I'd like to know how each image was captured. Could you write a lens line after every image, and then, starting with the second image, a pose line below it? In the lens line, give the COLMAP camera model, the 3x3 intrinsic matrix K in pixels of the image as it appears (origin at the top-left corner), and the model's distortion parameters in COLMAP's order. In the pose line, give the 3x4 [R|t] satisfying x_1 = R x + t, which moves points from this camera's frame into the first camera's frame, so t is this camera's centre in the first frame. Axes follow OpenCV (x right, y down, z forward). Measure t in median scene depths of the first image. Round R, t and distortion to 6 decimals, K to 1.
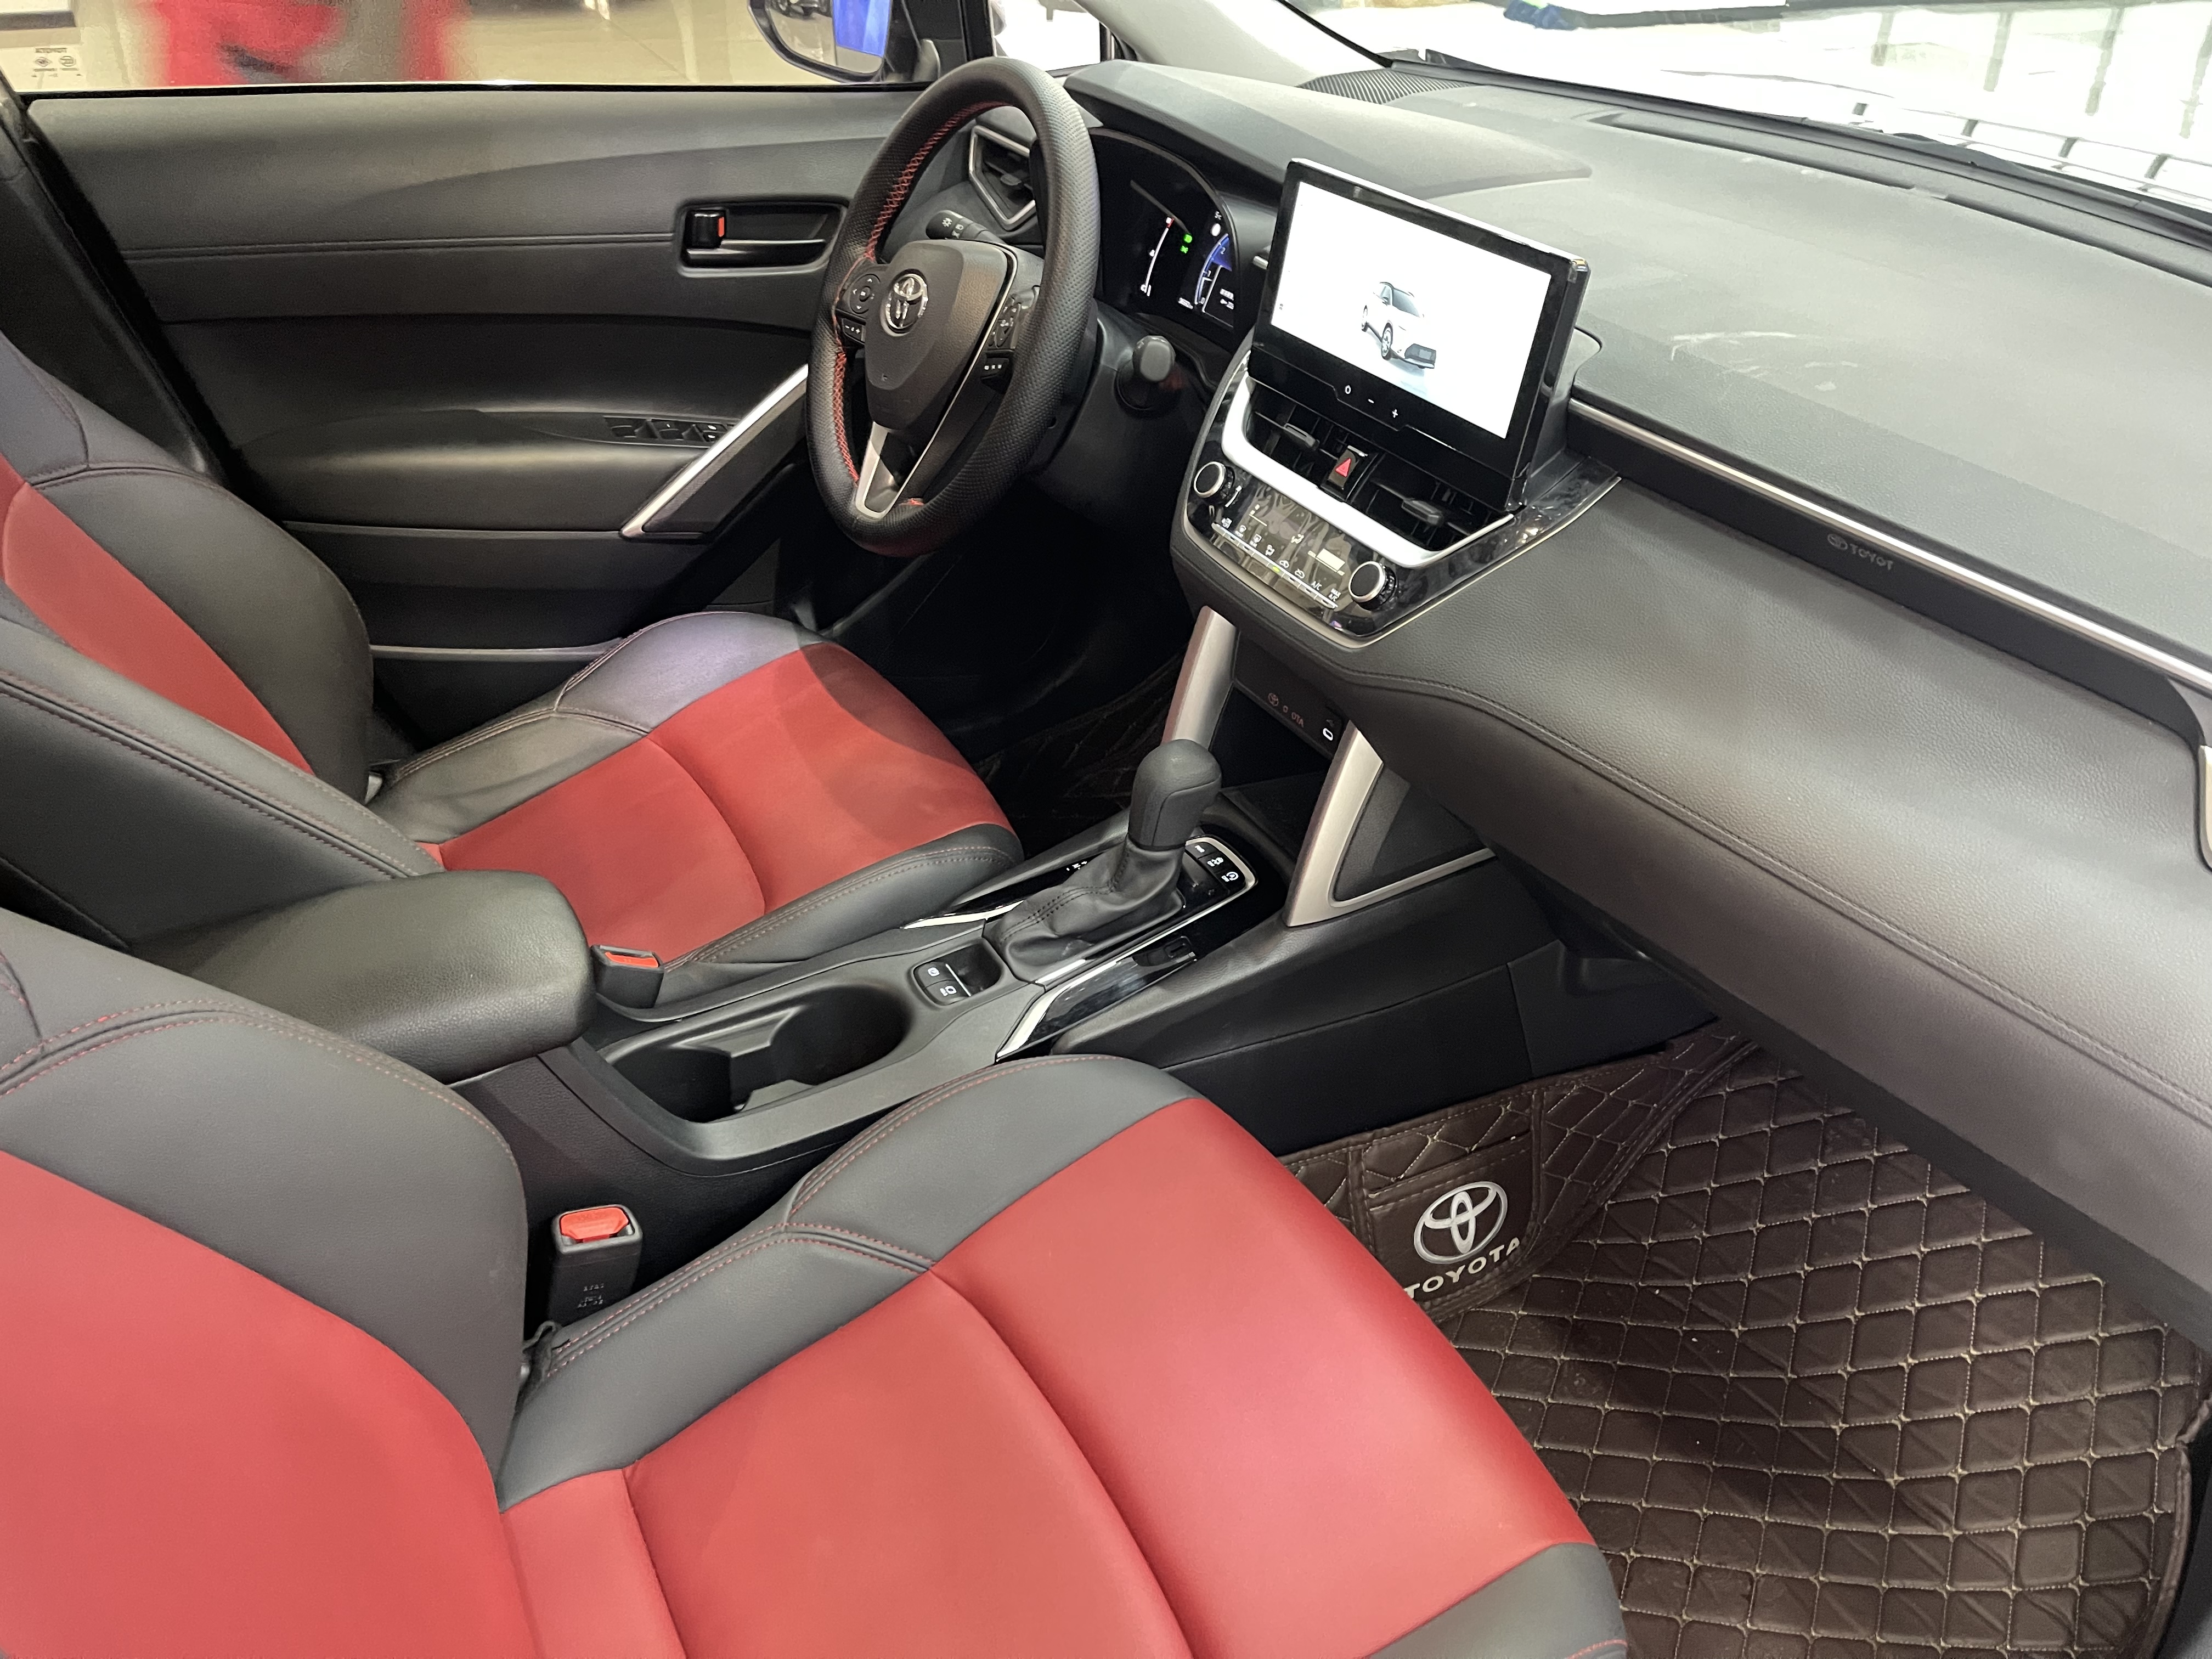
lens RADIAL K [[1688.8, 0, 1103.9], [0, 1688.8, 832.0], [0, 0, 1]] dist [0.023168, -0.020002]
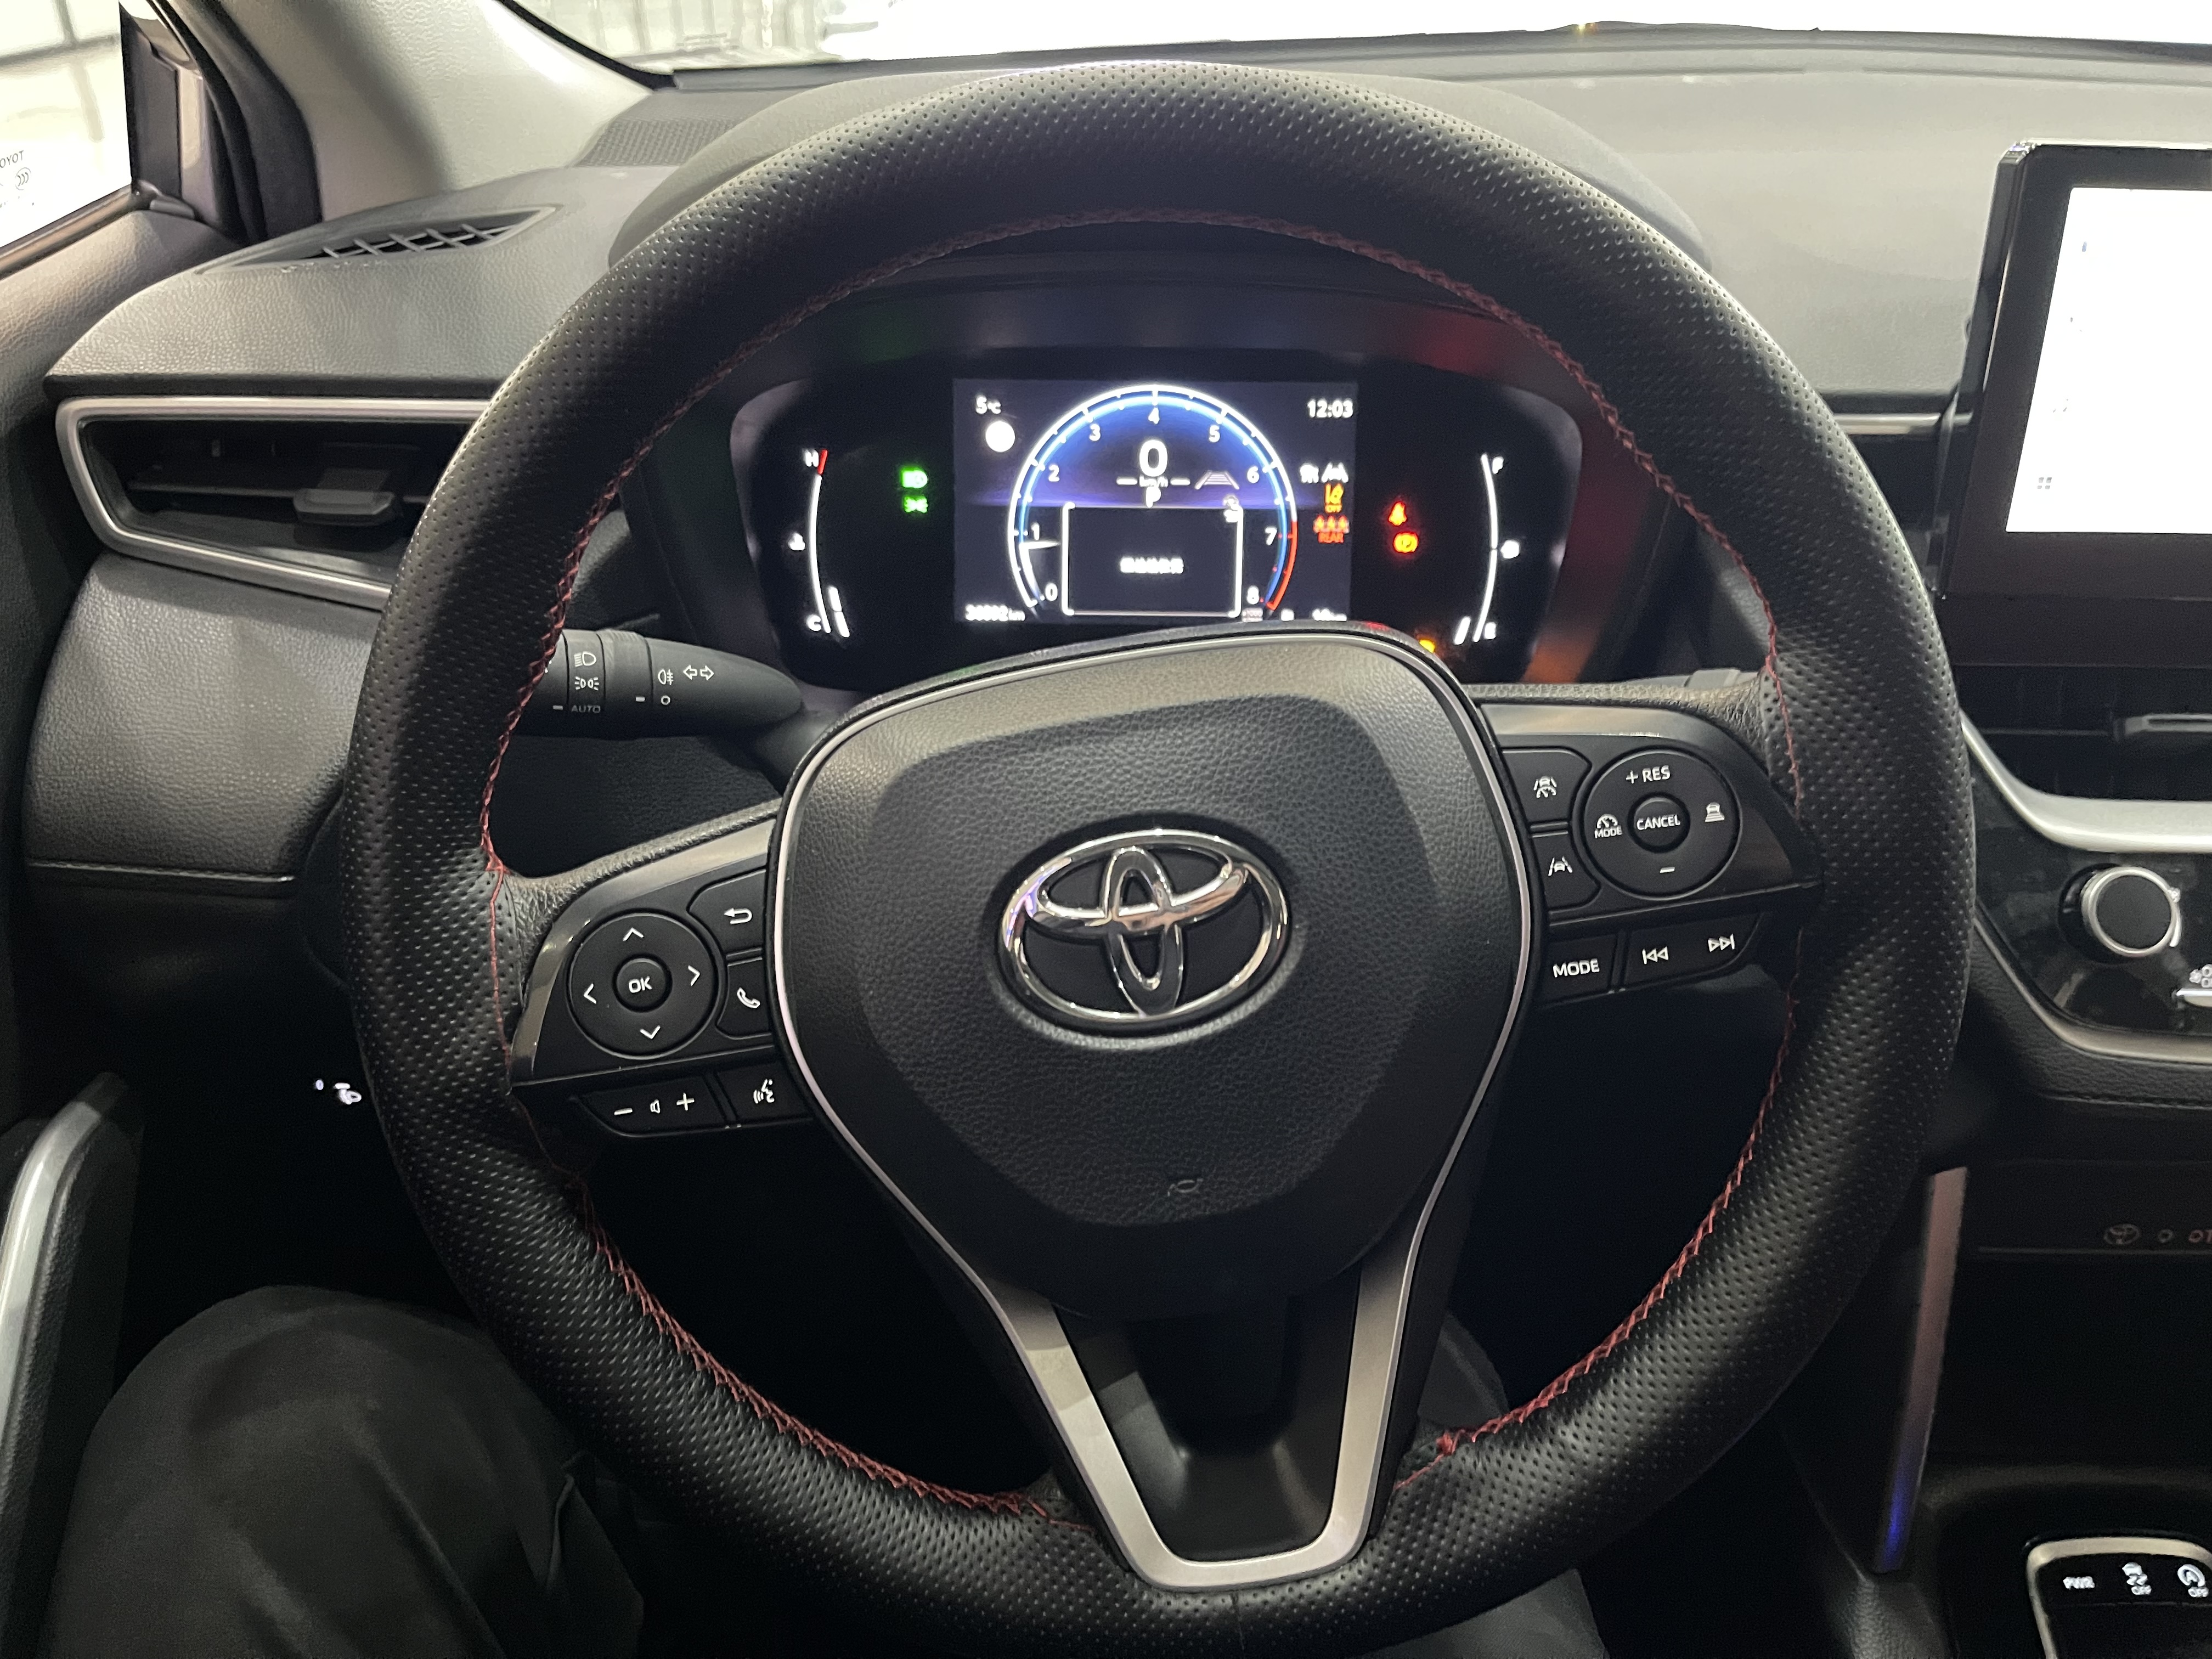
lens RADIAL K [[1688.8, 0, 1115.8], [0, 1688.8, 850.2], [0, 0, 1]] dist [0.023168, -0.020002]
pose [[0.506896, -0.468779, 0.723397, -0.381500], [0.485734, 0.848614, 0.209561, -0.456530], [-0.712123, 0.245153, 0.657861, 0.955726]]
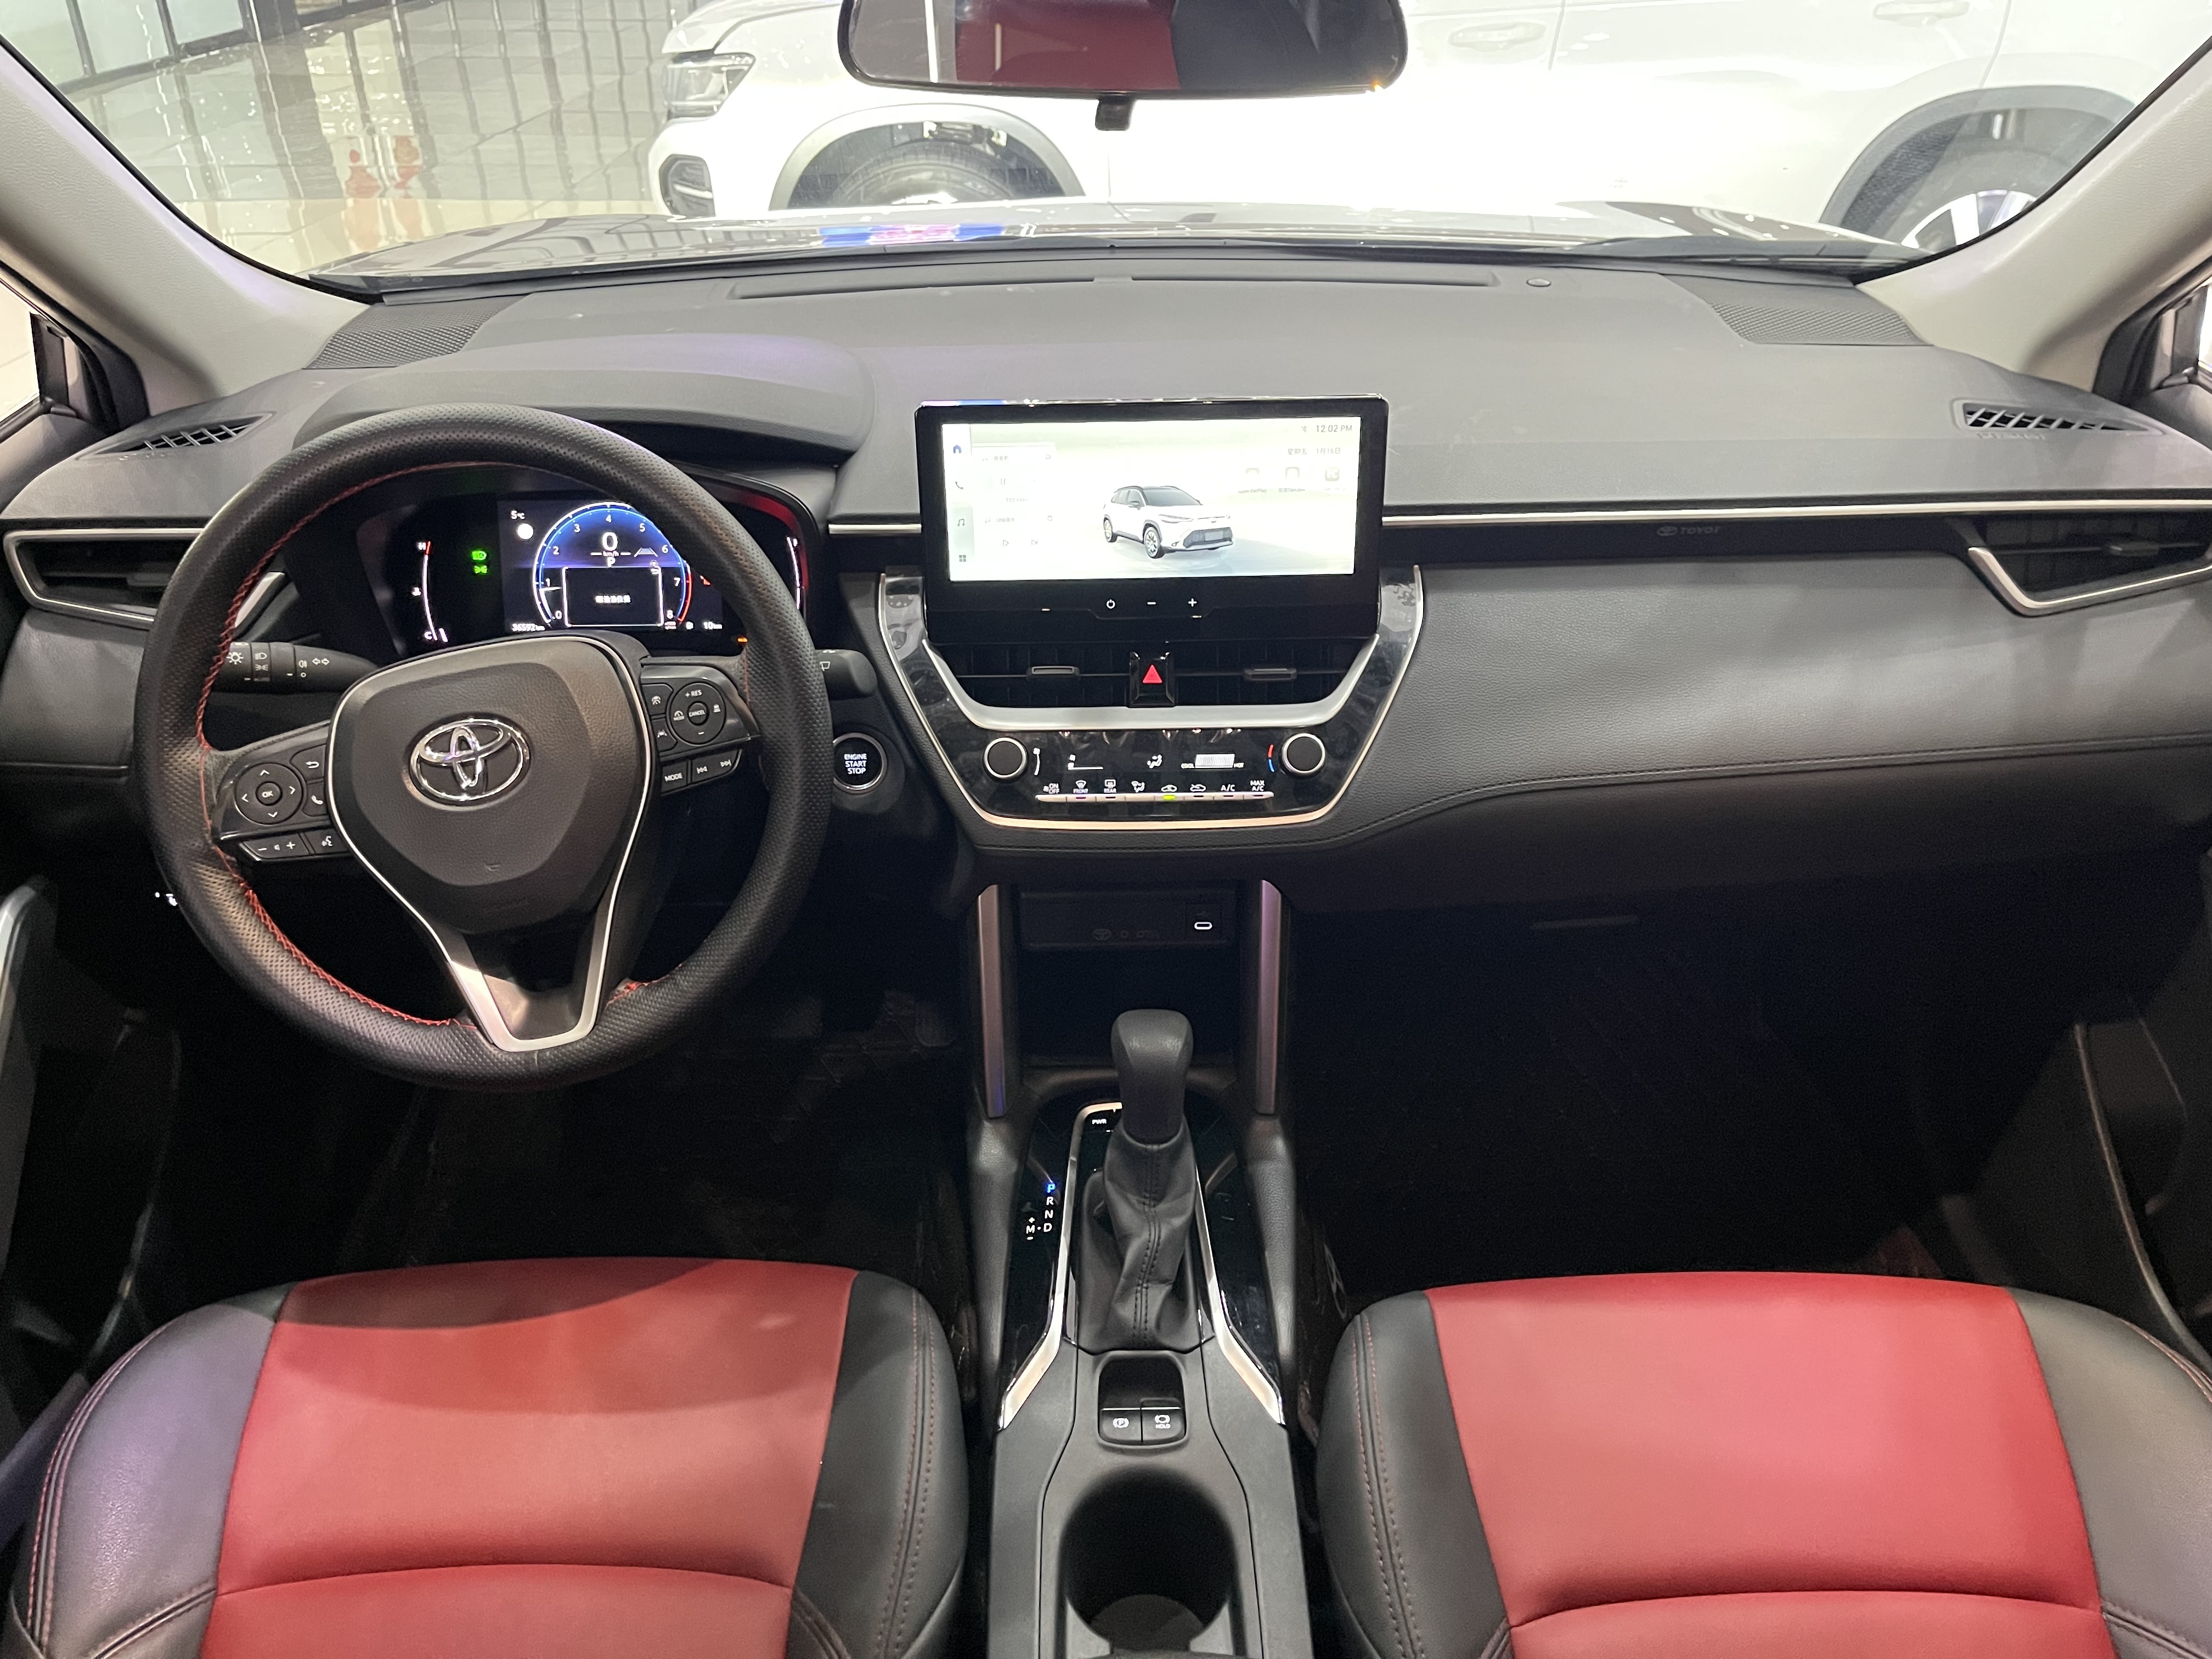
lens RADIAL K [[1688.8, 0, 1103.6], [0, 1688.8, 839.8], [0, 0, 1]] dist [0.023168, -0.020002]
pose [[0.476275, -0.479103, 0.737308, -0.621930], [0.503045, 0.836206, 0.218418, -0.361380], [-0.721186, 0.266872, 0.639274, 0.435738]]
